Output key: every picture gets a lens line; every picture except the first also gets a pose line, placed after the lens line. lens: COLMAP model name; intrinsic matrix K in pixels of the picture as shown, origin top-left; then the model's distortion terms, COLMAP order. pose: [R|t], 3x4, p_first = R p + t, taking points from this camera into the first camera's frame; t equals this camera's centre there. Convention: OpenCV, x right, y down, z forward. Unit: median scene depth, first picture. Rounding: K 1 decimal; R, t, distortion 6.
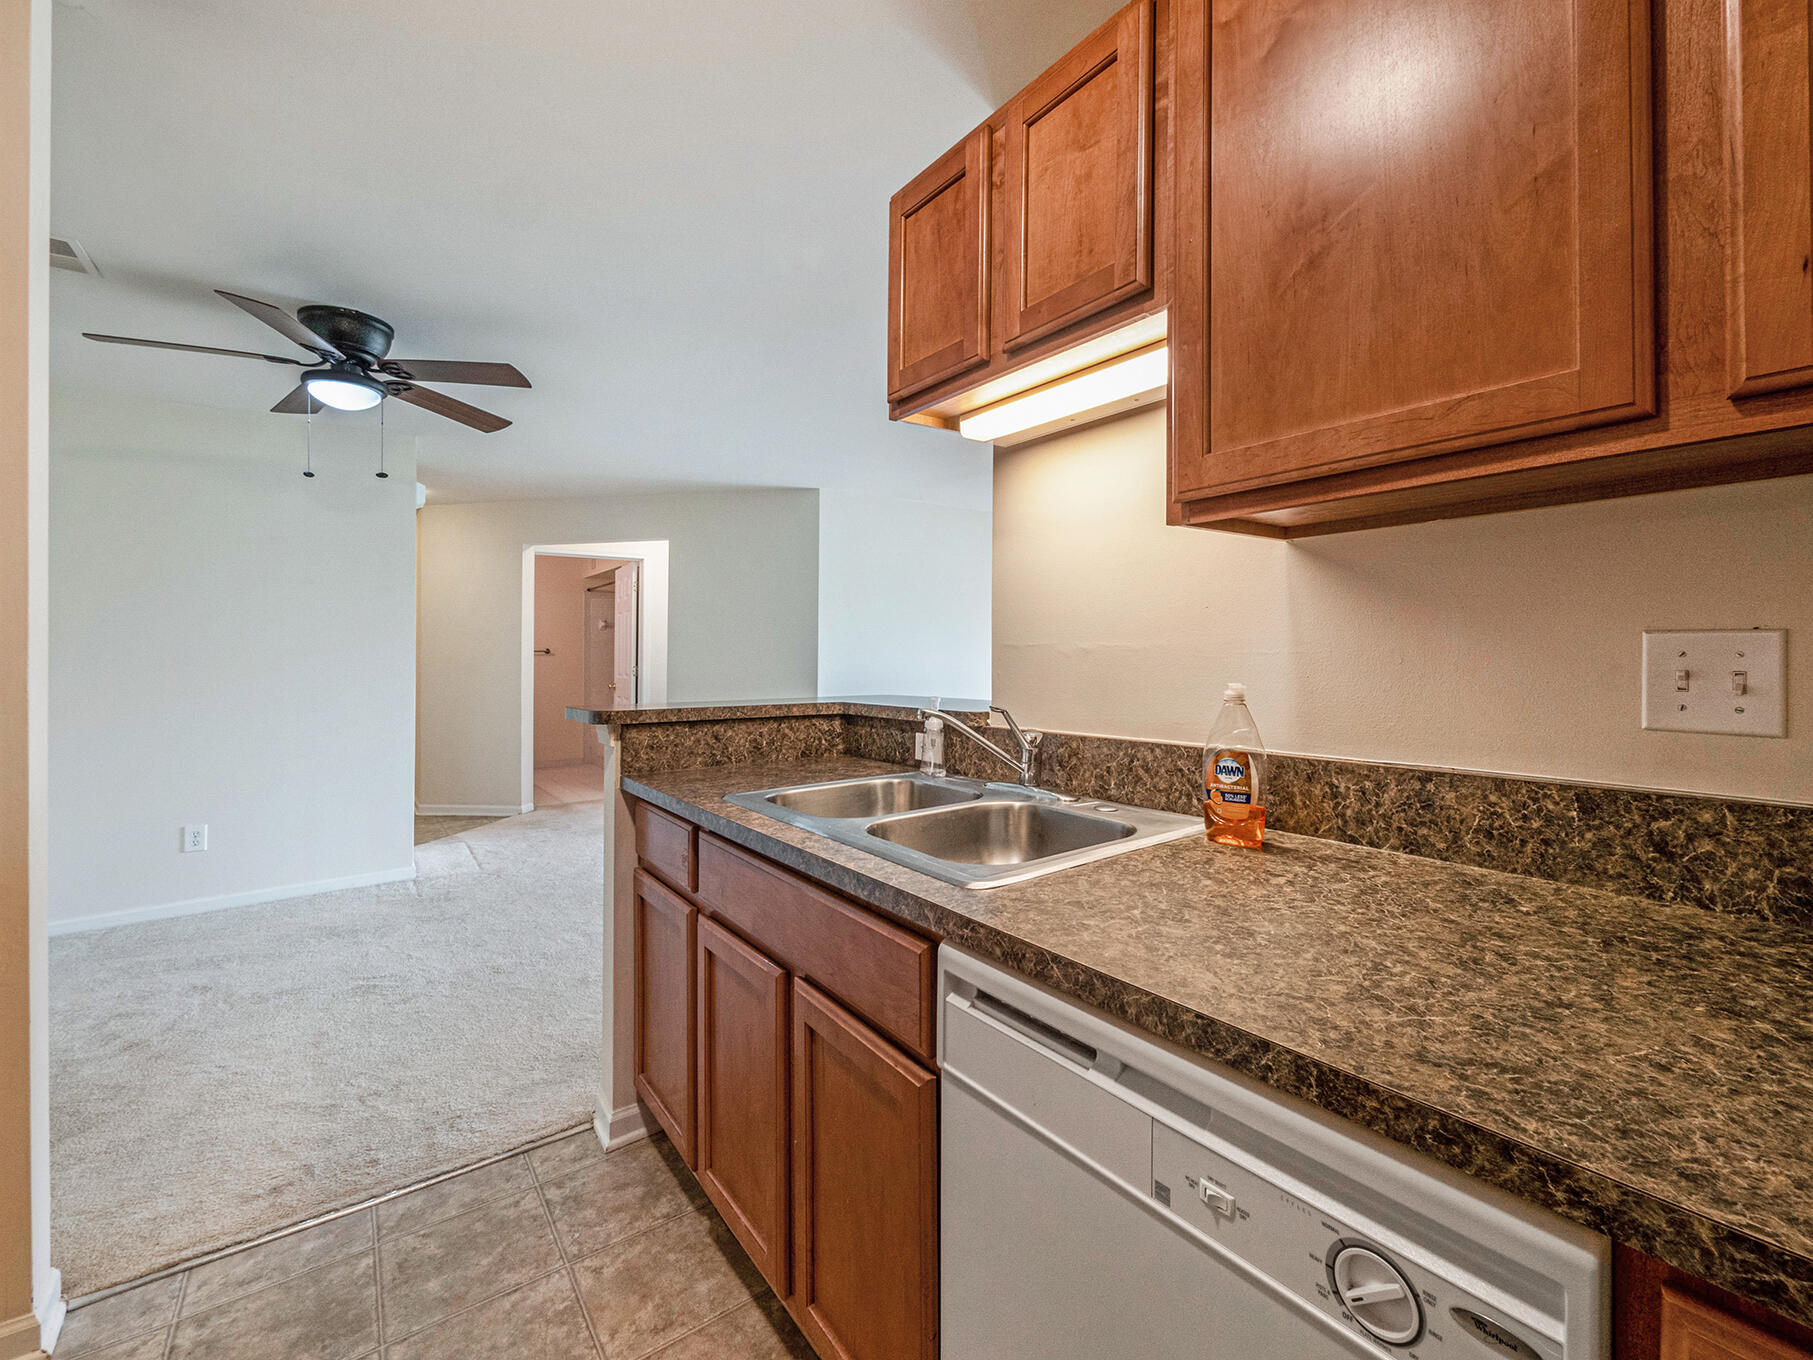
lens RADIAL K [[796.2, 0, 907.4], [0, 796.2, 669.7], [0, 0, 1]] dist [-0.004783, -0.001001]
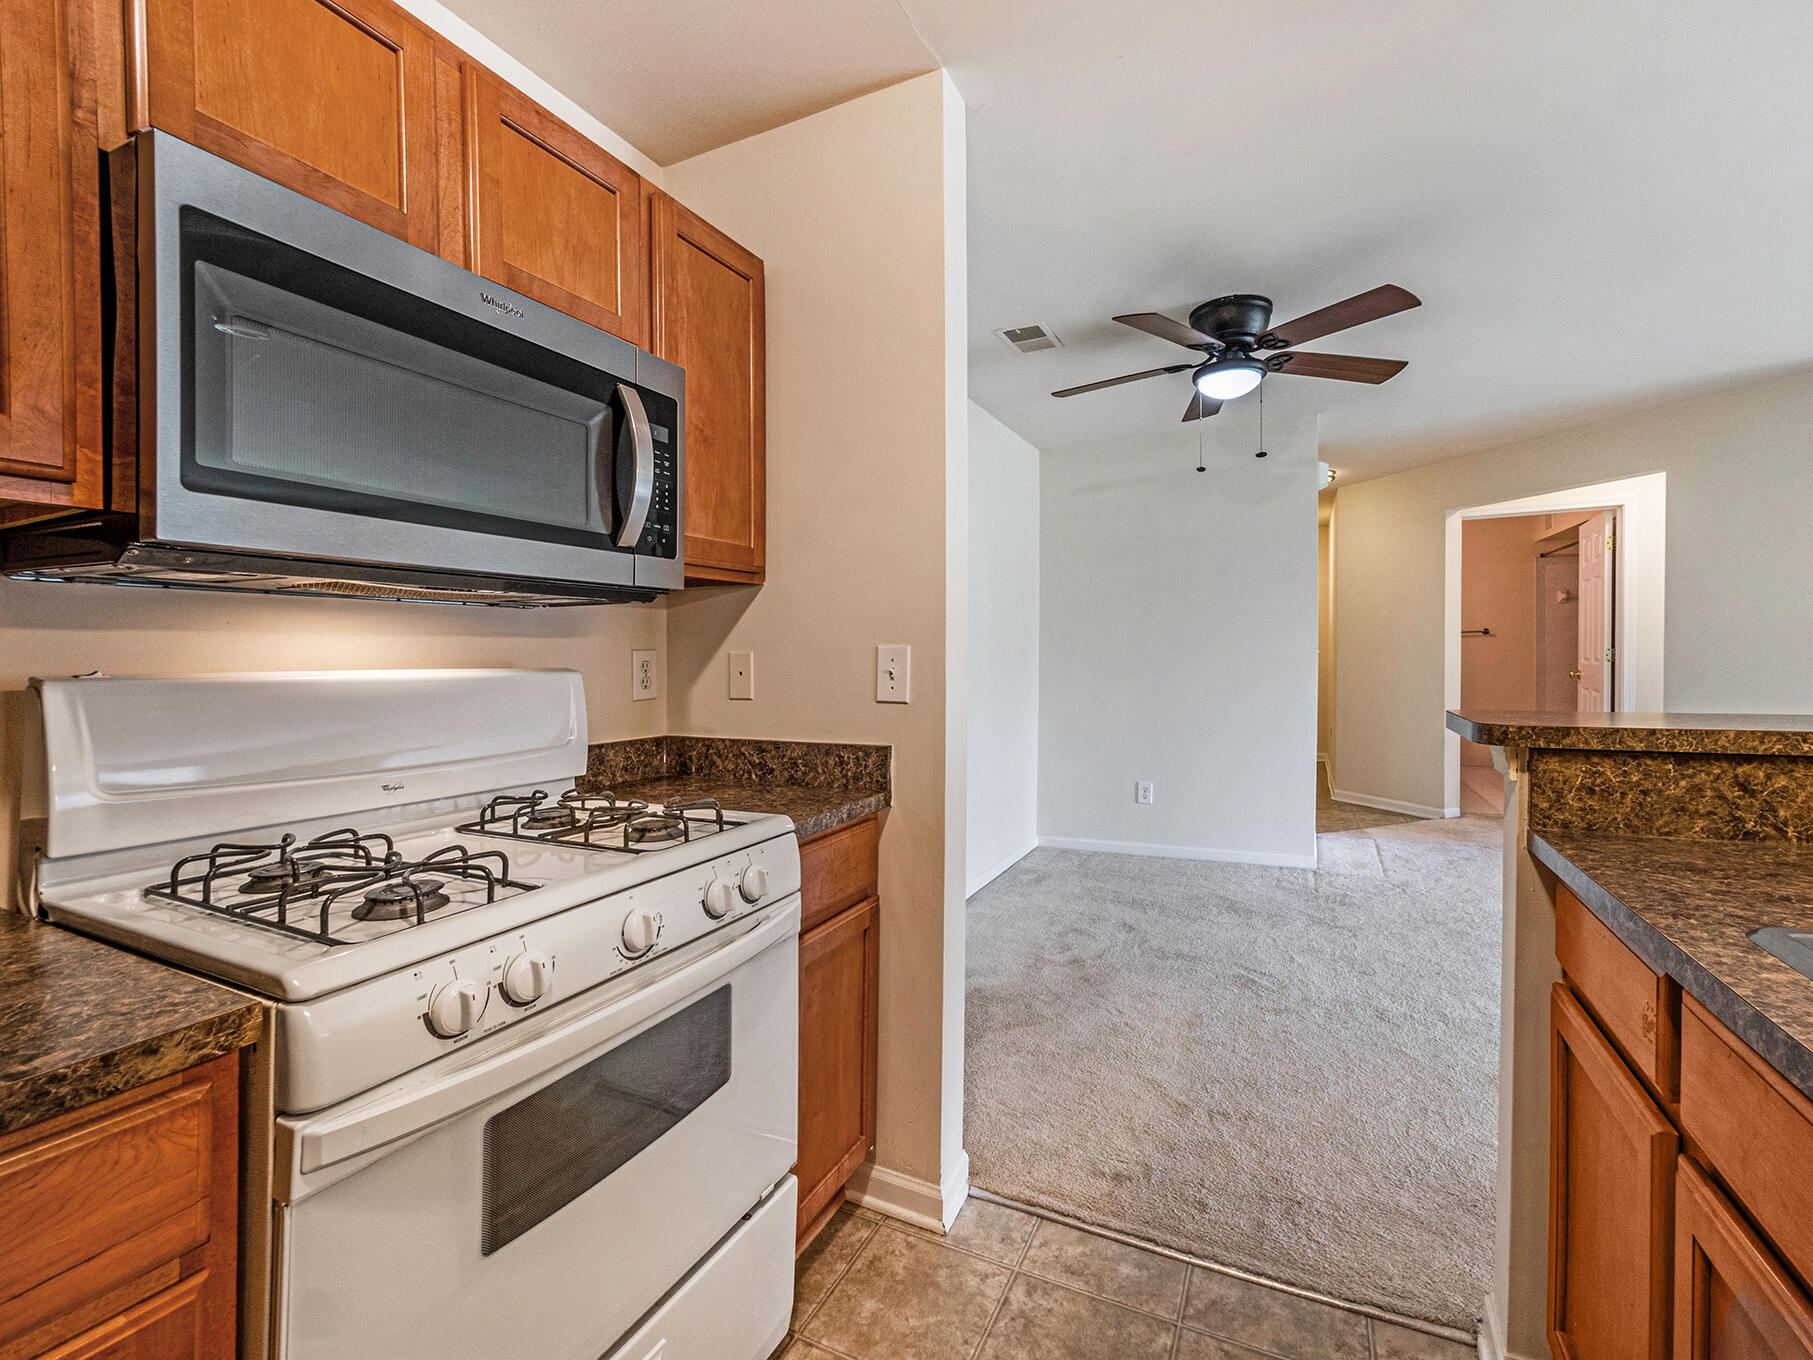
lens RADIAL K [[796.2, 0, 889.5], [0, 796.2, 654.2], [0, 0, 1]] dist [-0.004783, -0.001001]
pose [[0.478069, -0.000345, -0.878322, -0.027505], [0.001813, 0.999998, 0.000594, -0.003617], [0.878320, -0.001876, 0.478069, 0.139741]]
